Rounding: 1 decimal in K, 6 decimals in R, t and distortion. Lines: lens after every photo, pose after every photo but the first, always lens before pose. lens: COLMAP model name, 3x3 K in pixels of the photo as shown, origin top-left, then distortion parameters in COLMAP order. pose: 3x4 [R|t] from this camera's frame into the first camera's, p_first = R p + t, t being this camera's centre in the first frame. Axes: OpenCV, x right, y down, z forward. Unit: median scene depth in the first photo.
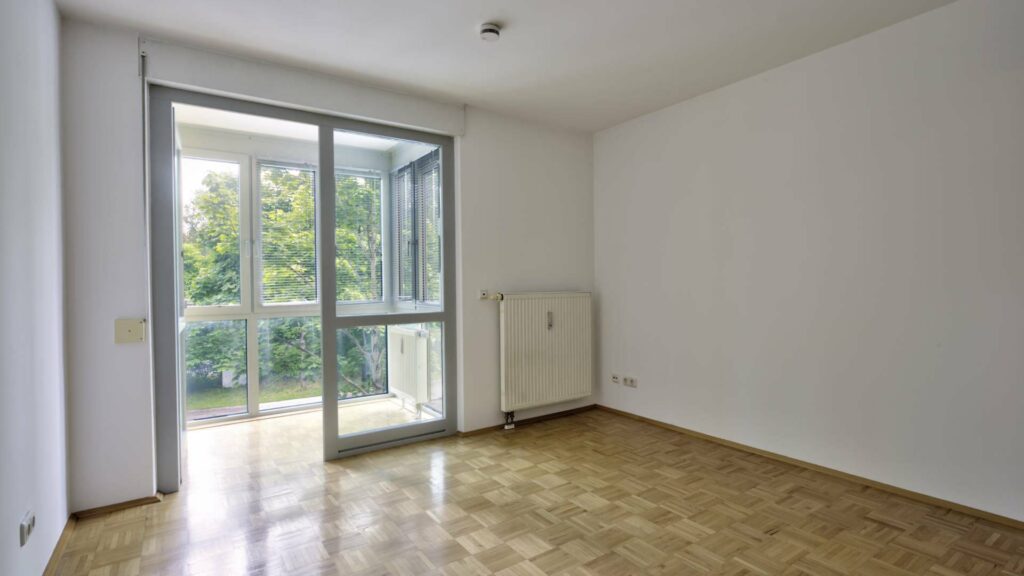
lens RADIAL K [[496.8, 0, 512.0], [0, 496.8, 288.0], [0, 0, 1]] dist [-0.002221, -0.000298]
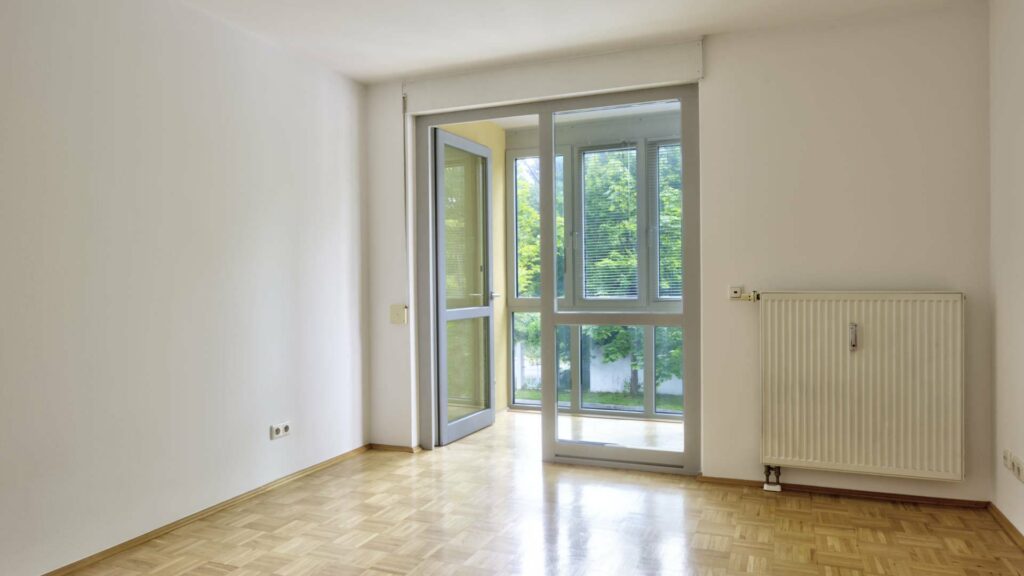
lens RADIAL K [[660.6, 0, 512.0], [0, 660.6, 288.0], [0, 0, 1]] dist [0.001678, -0.000389]
pose [[0.543348, 0.017372, -0.839327, 0.565736], [-0.002582, 0.999816, 0.019022, -0.010670], [0.839503, -0.008169, 0.543293, 0.215310]]
